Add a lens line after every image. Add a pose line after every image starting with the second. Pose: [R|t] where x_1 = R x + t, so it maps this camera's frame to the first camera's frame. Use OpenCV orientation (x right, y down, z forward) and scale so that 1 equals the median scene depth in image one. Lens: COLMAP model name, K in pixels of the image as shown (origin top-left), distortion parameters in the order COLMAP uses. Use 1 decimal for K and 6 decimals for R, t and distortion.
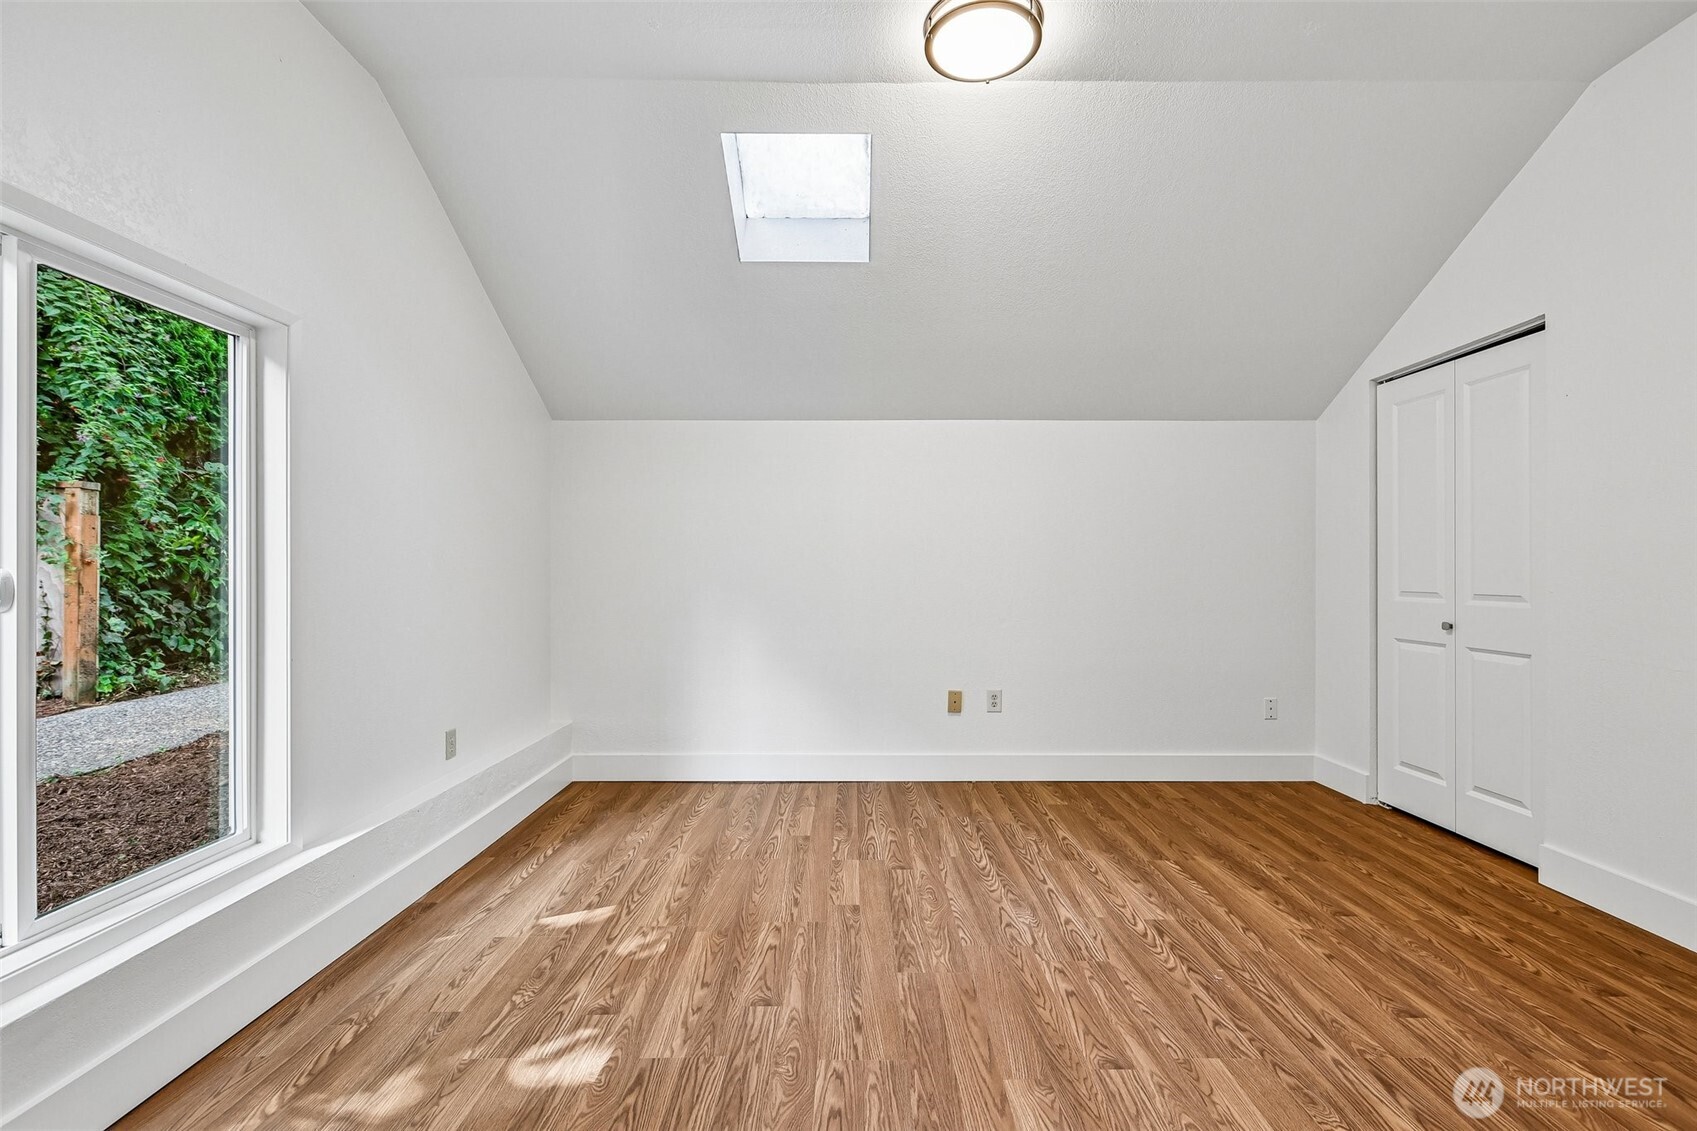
lens RADIAL K [[759.1, 0, 848.2], [0, 759.1, 571.7], [0, 0, 1]] dist [0.000682, 0.000828]
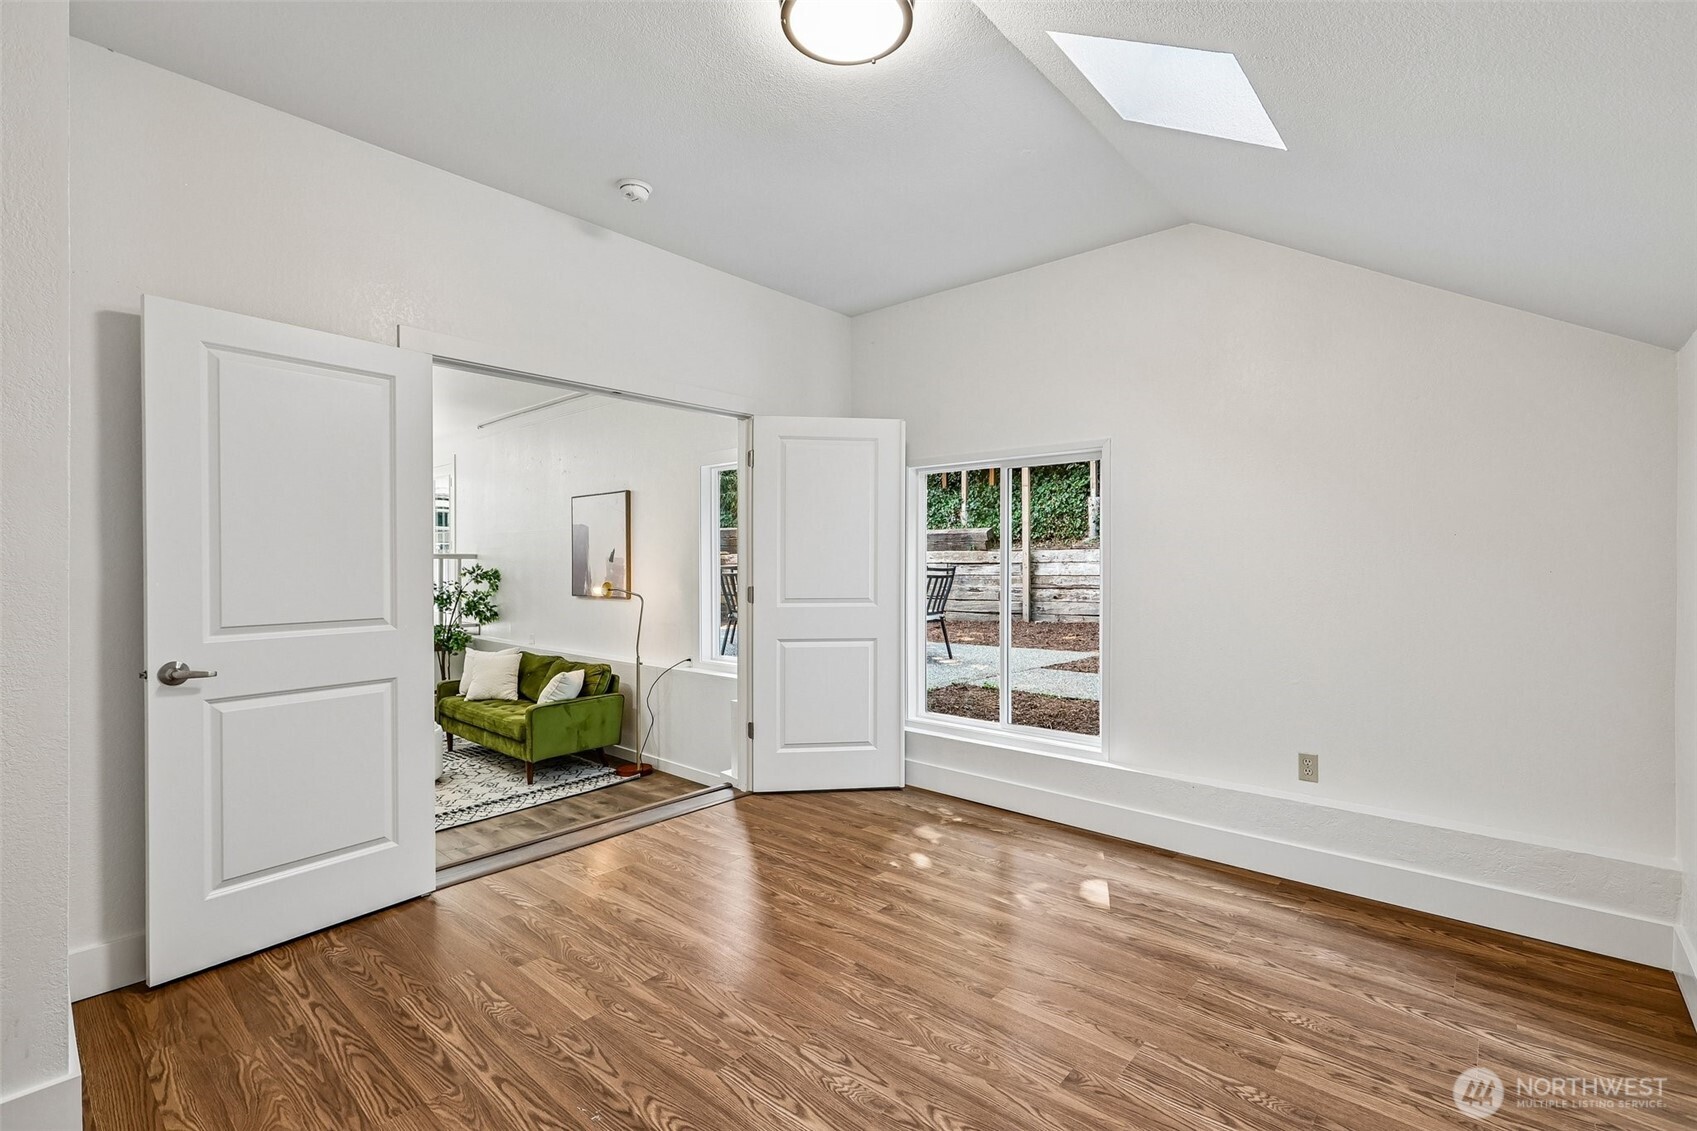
lens RADIAL K [[759.1, 0, 844.5], [0, 759.1, 565.6], [0, 0, 1]] dist [0.000682, 0.000828]
pose [[-0.663541, 0.003551, -0.748131, 0.890183], [0.001334, 0.999993, 0.003563, -0.061415], [0.748139, 0.001367, -0.663541, 1.686278]]
